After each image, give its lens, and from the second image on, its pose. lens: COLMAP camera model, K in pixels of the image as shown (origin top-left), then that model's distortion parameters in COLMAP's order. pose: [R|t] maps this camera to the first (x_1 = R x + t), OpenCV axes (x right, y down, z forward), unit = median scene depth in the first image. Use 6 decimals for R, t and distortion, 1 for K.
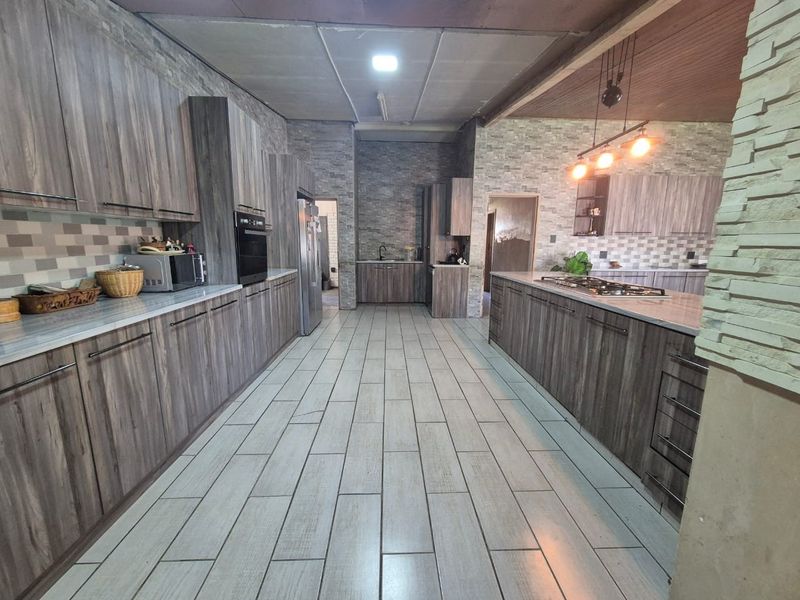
lens RADIAL K [[324.0, 0, 396.5], [0, 324.0, 299.2], [0, 0, 1]] dist [-0.000483, -0.000062]
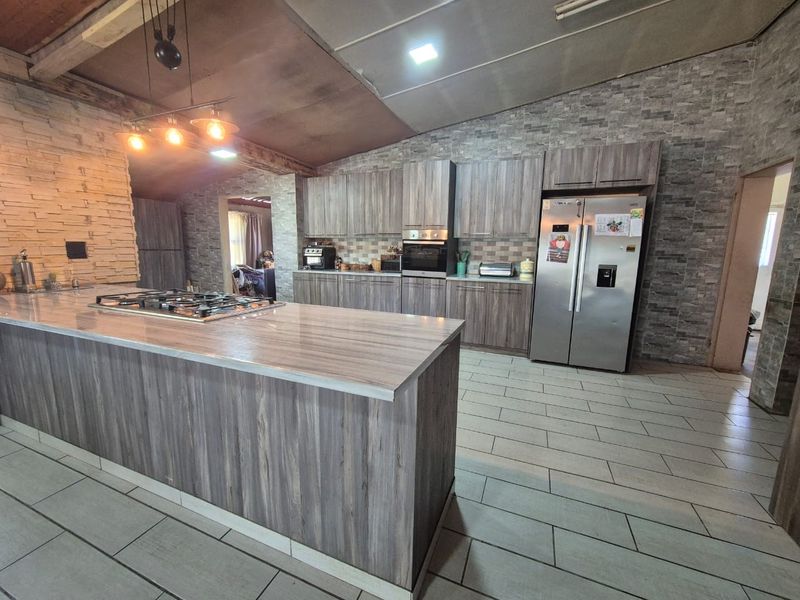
lens RADIAL K [[324.0, 0, 396.5], [0, 324.0, 299.2], [0, 0, 1]] dist [-0.000483, -0.000062]
pose [[-0.408605, 0.123308, -0.904343, 1.426009], [-0.176810, 0.961369, 0.210970, -0.368169], [0.895422, 0.246101, -0.371018, 2.258626]]
